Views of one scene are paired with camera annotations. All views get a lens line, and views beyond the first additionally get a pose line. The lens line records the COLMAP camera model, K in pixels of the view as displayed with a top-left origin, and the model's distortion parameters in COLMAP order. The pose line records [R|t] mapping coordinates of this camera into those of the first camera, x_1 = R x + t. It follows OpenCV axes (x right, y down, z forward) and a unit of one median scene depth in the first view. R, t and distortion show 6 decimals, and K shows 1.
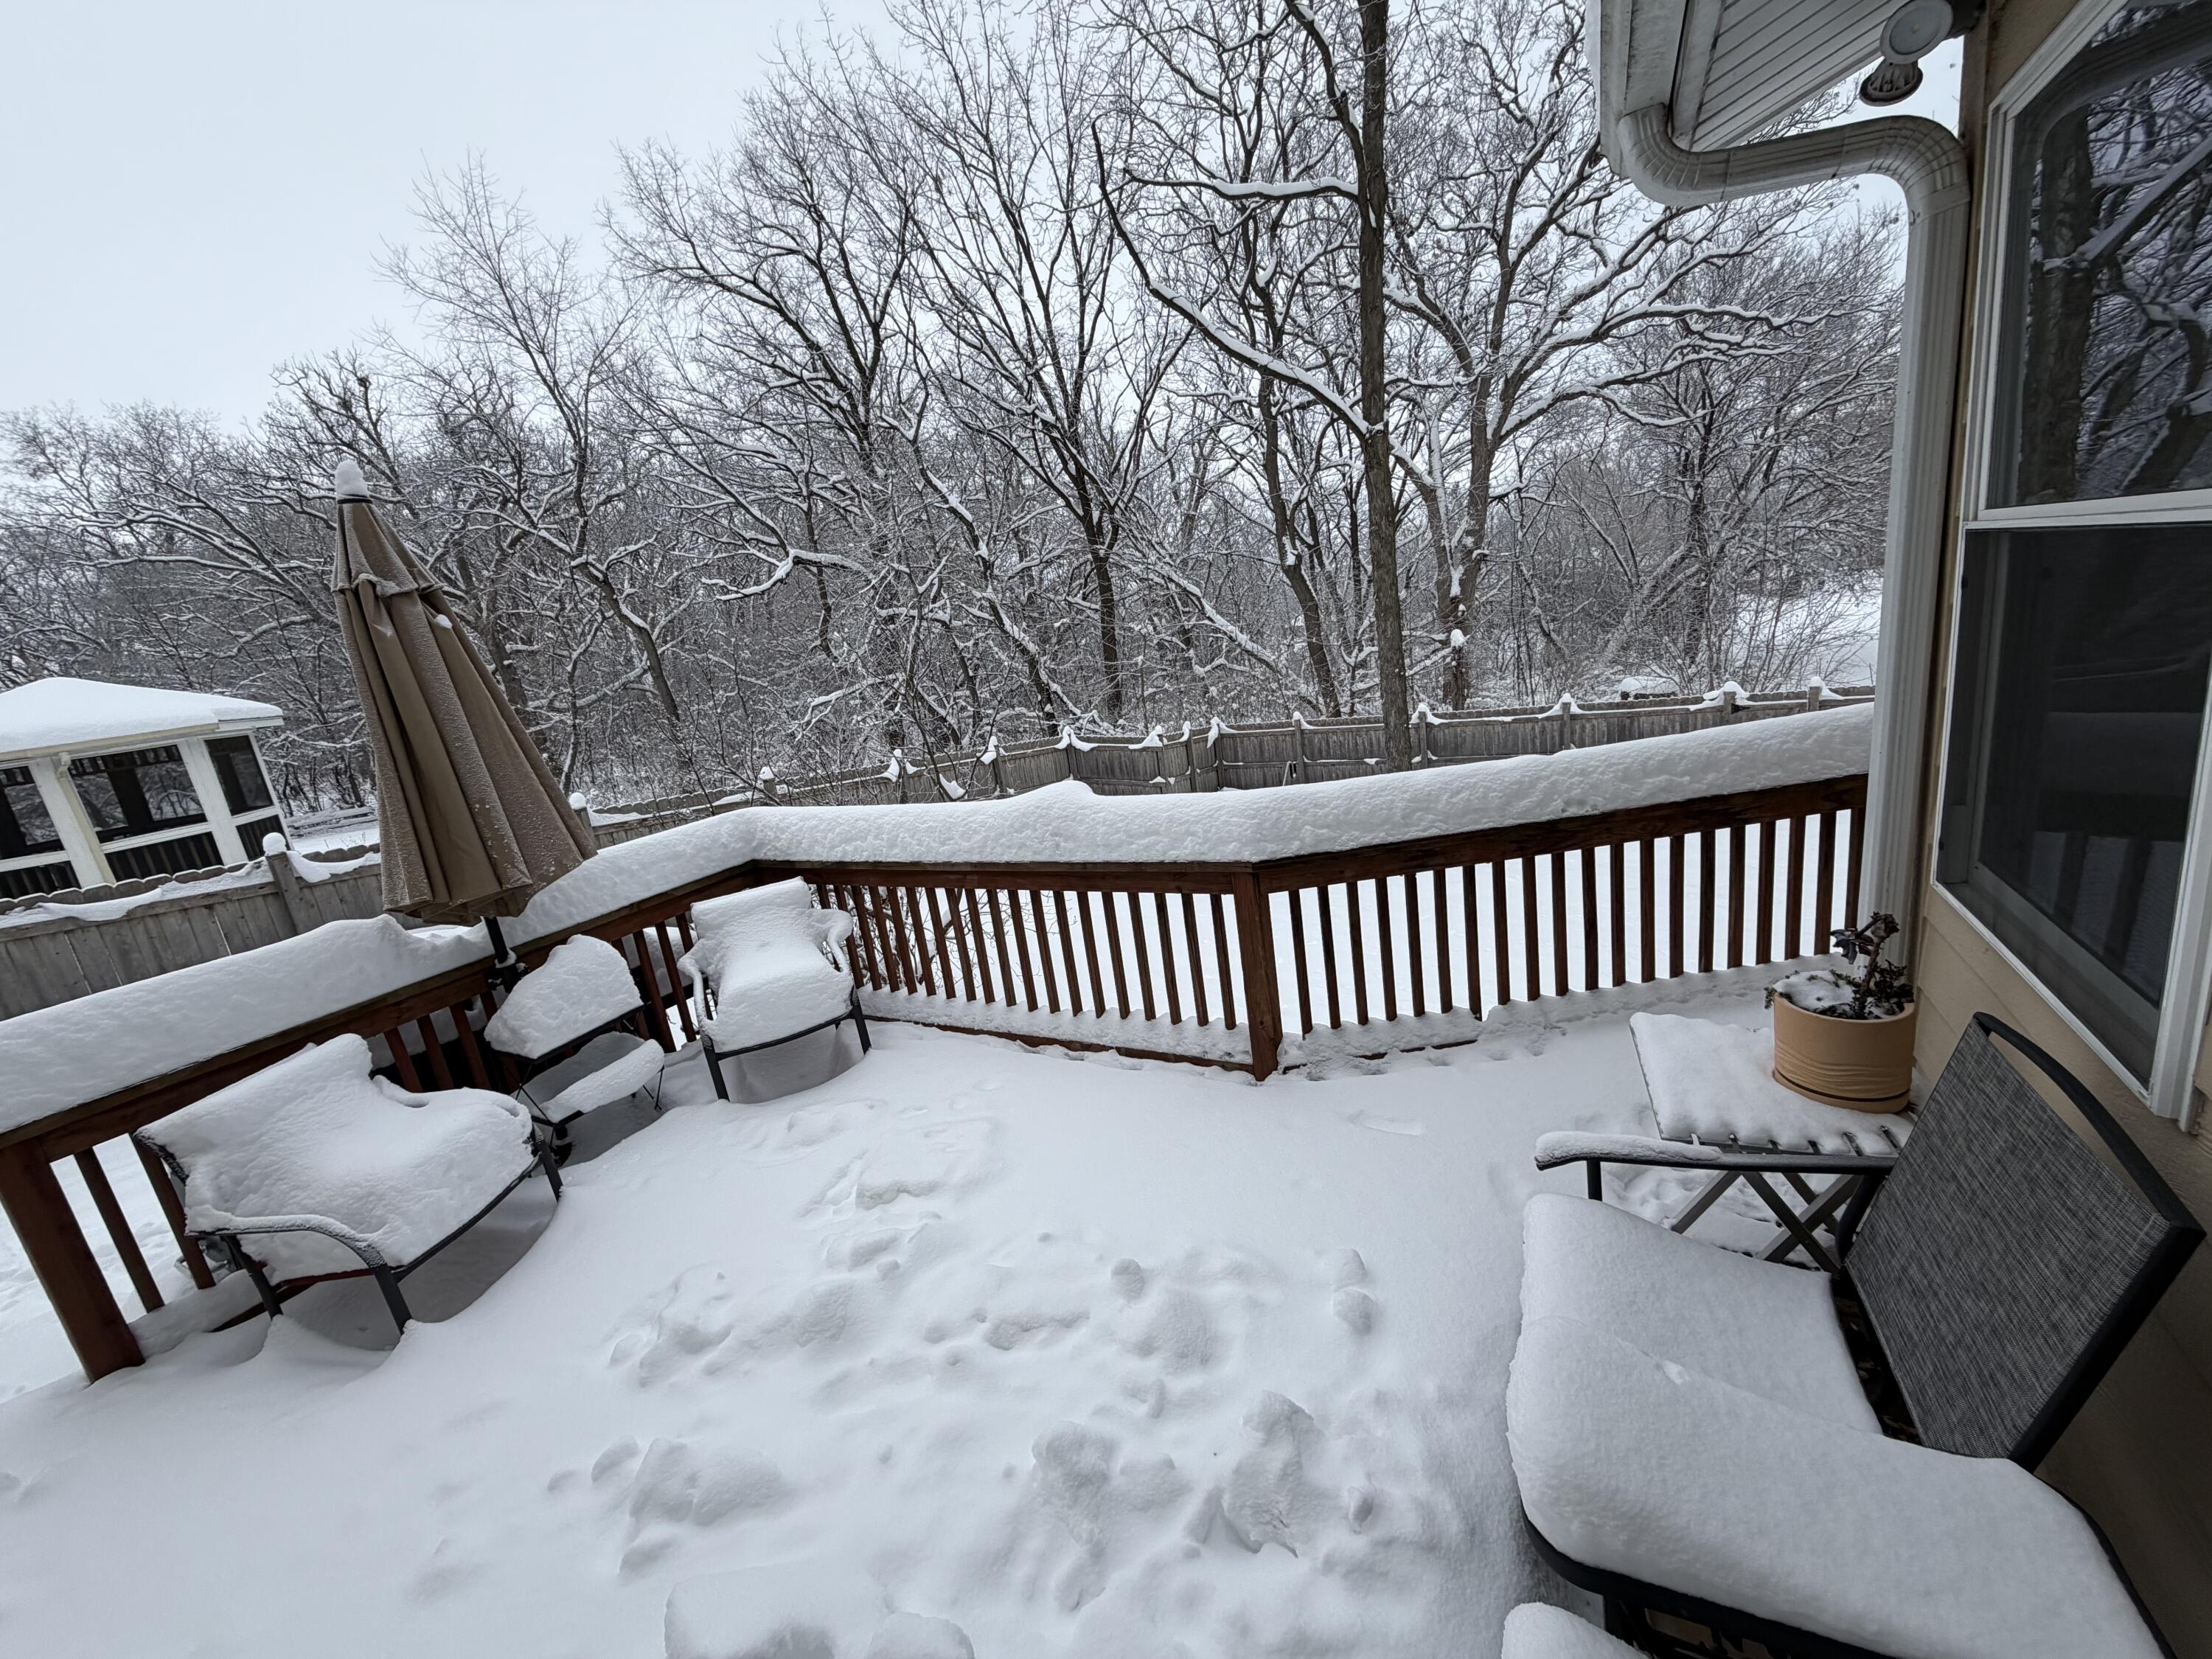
lens RADIAL K [[881.1, 0, 1099.7], [0, 881.1, 828.7], [0, 0, 1]] dist [-0.000503, -0.000639]
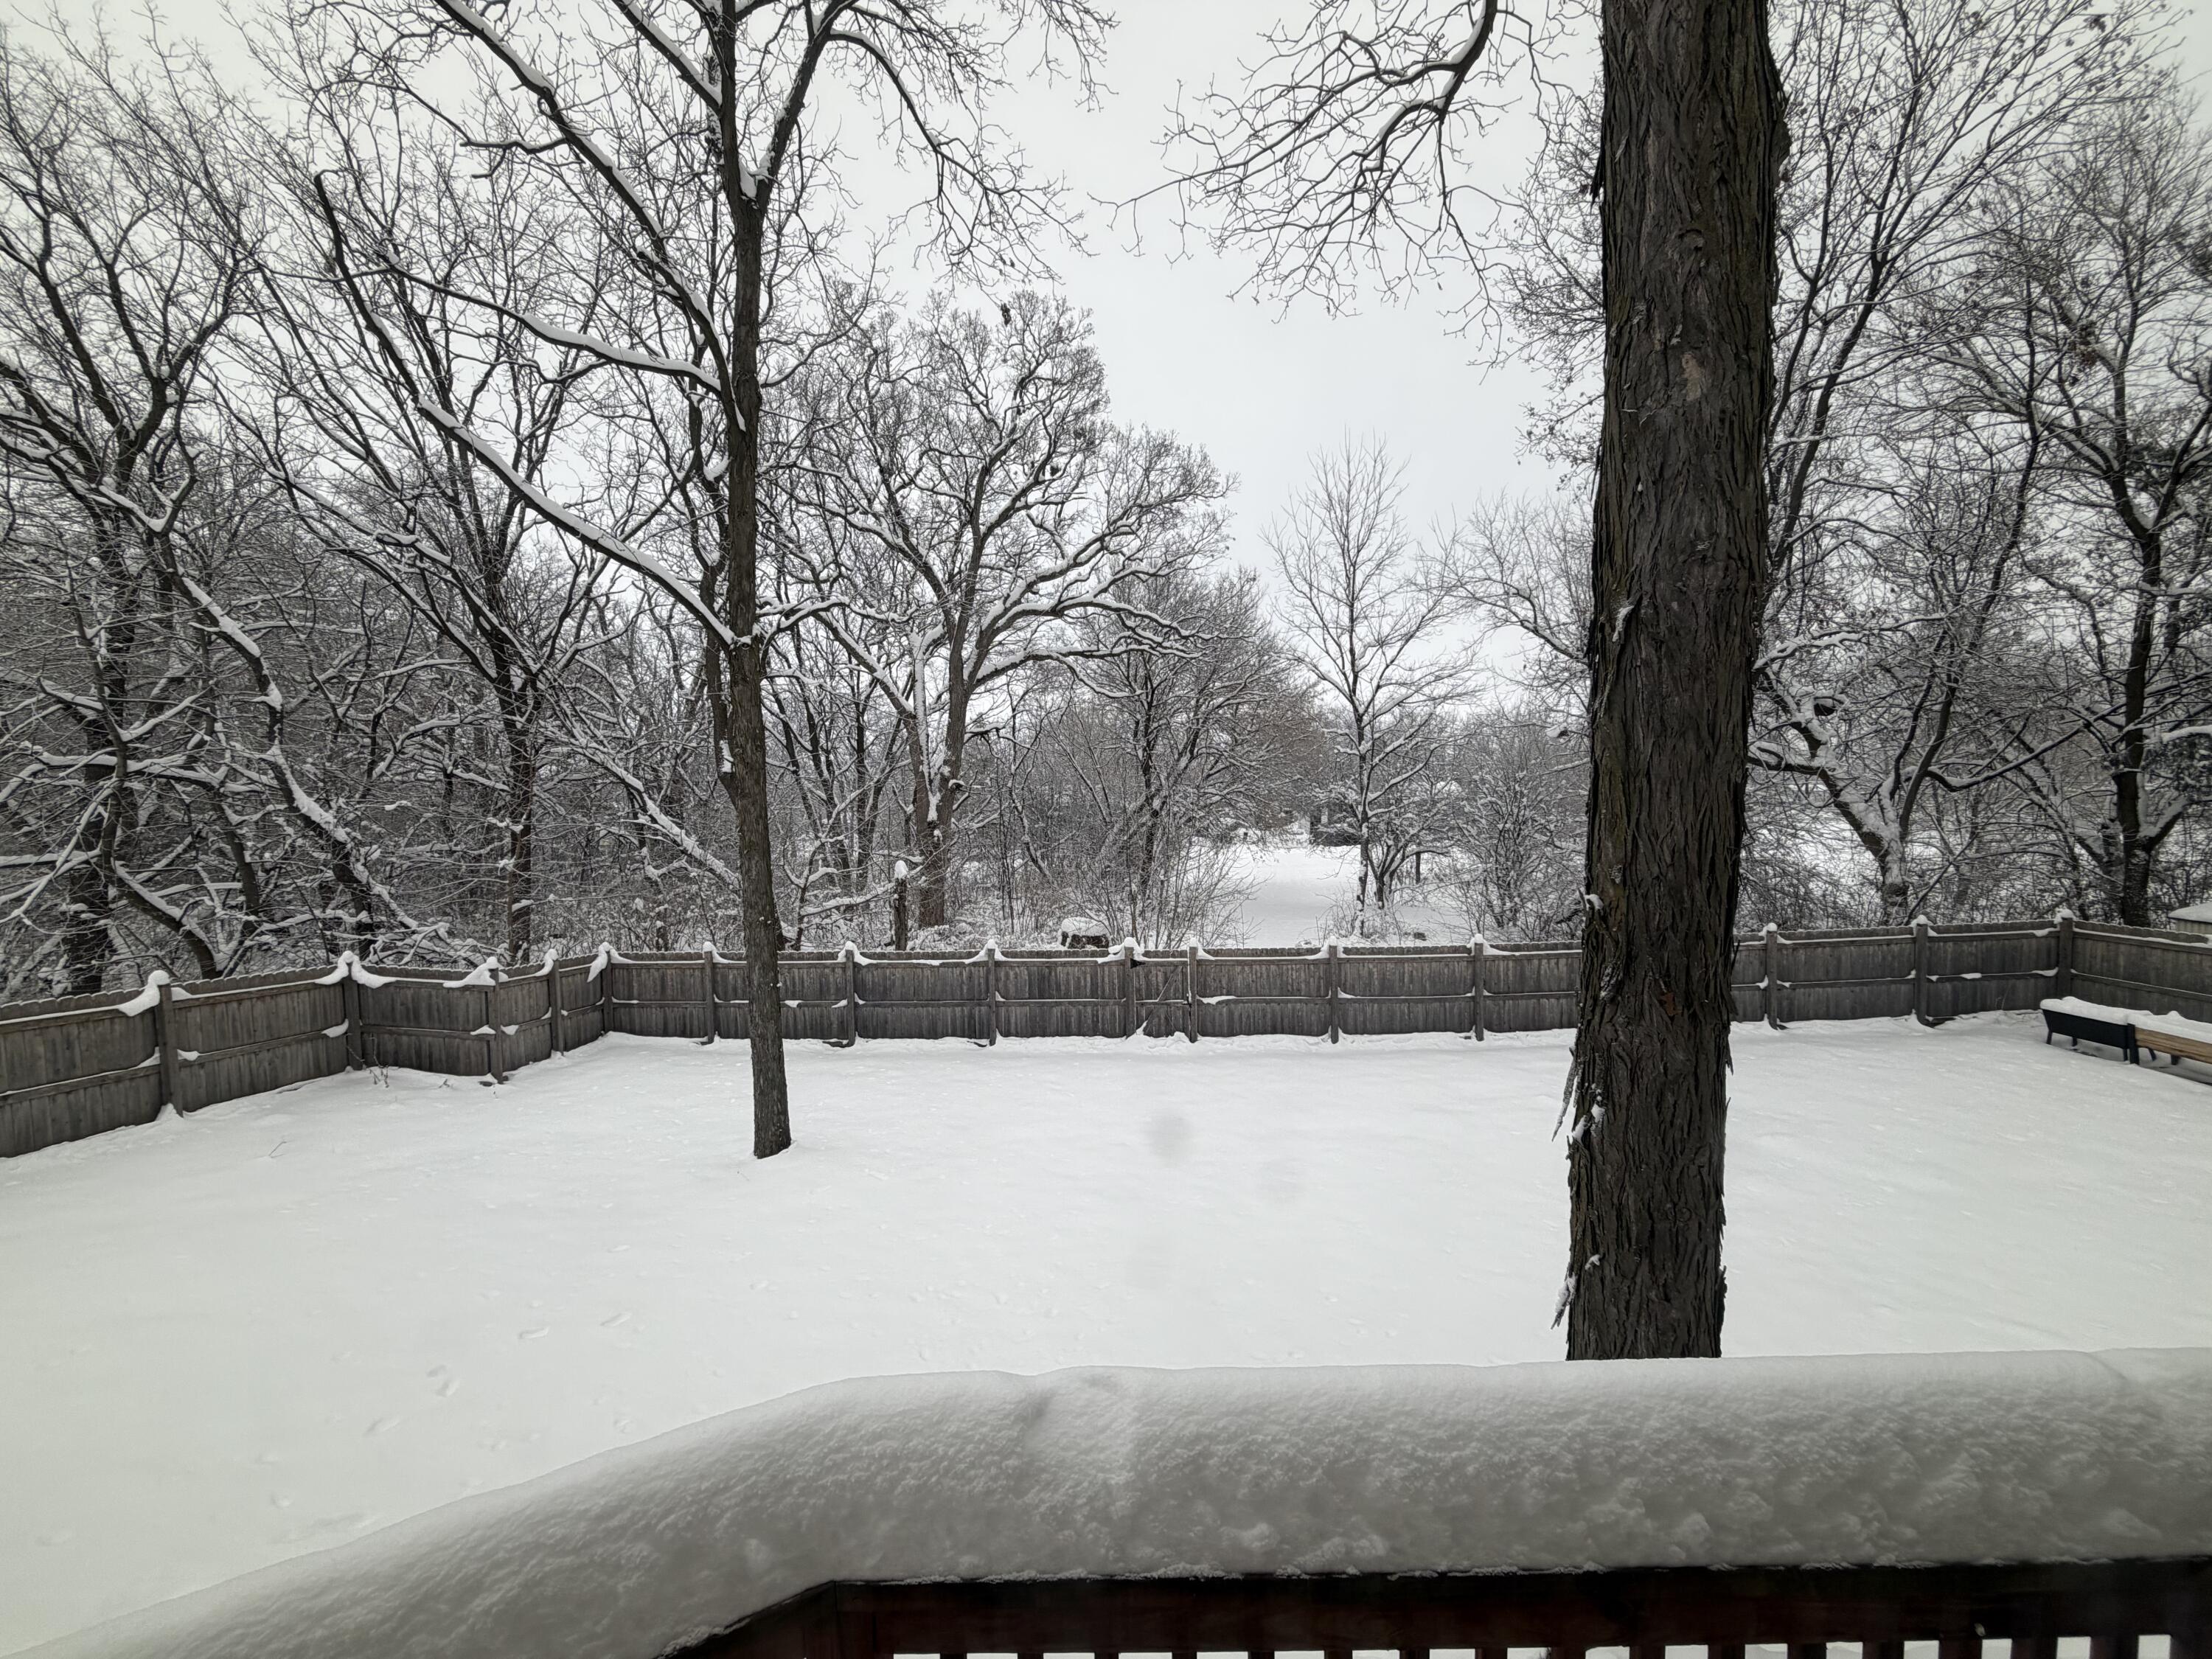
lens RADIAL K [[881.1, 0, 1096.6], [0, 881.1, 839.4], [0, 0, 1]] dist [-0.000503, -0.000639]
pose [[0.873543, 0.095857, 0.477216, 0.116013], [0.005868, 0.978272, -0.207243, -0.043825], [-0.486713, 0.183836, 0.854000, 0.068376]]
